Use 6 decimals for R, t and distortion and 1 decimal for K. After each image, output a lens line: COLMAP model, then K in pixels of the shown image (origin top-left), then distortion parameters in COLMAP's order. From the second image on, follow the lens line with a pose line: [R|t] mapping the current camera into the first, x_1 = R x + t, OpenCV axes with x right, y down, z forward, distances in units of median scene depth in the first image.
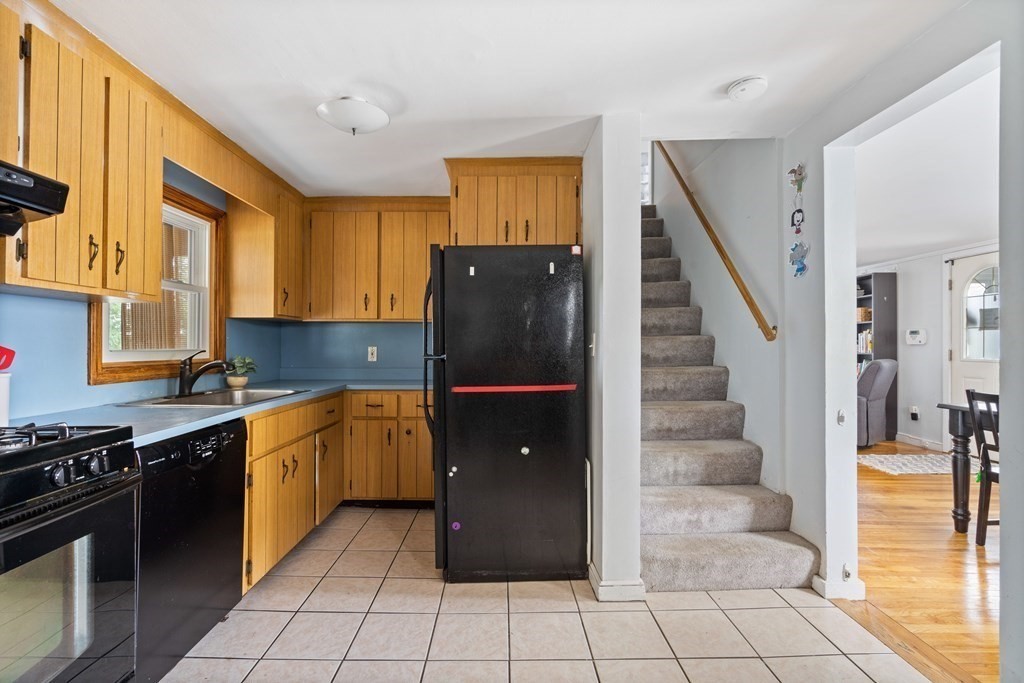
lens RADIAL K [[465.4, 0, 508.9], [0, 465.4, 339.1], [0, 0, 1]] dist [-0.001088, 0.000261]
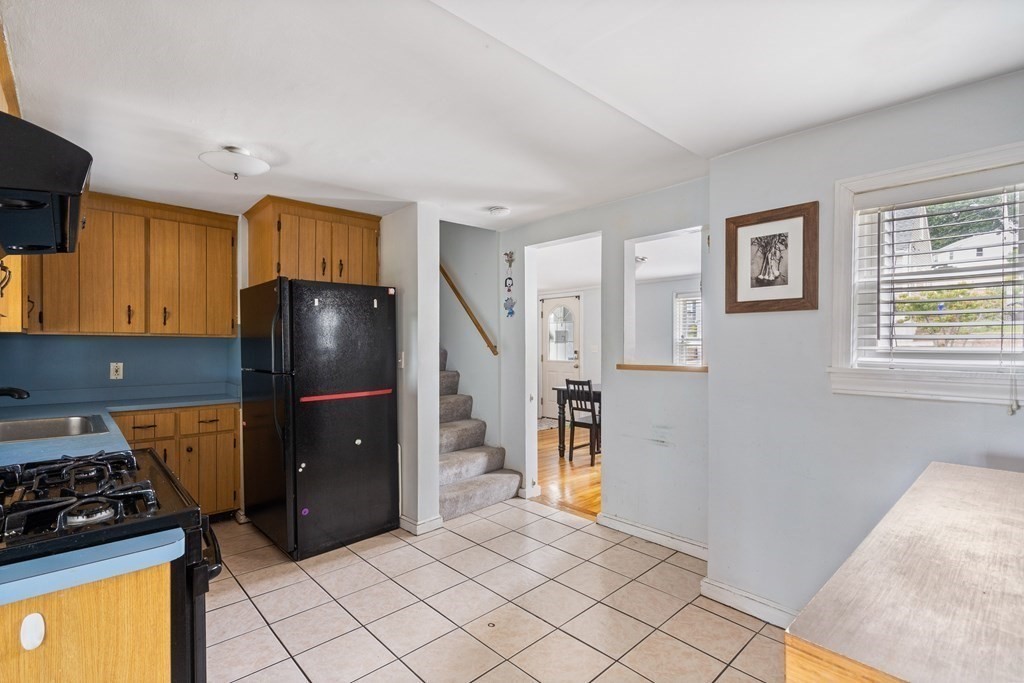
lens RADIAL K [[465.4, 0, 508.9], [0, 465.4, 339.1], [0, 0, 1]] dist [-0.001088, 0.000261]
pose [[0.729803, 0.010114, 0.683583, -0.529347], [-0.007298, 0.999949, -0.007004, -0.041875], [-0.683619, 0.000123, 0.729839, -0.234886]]
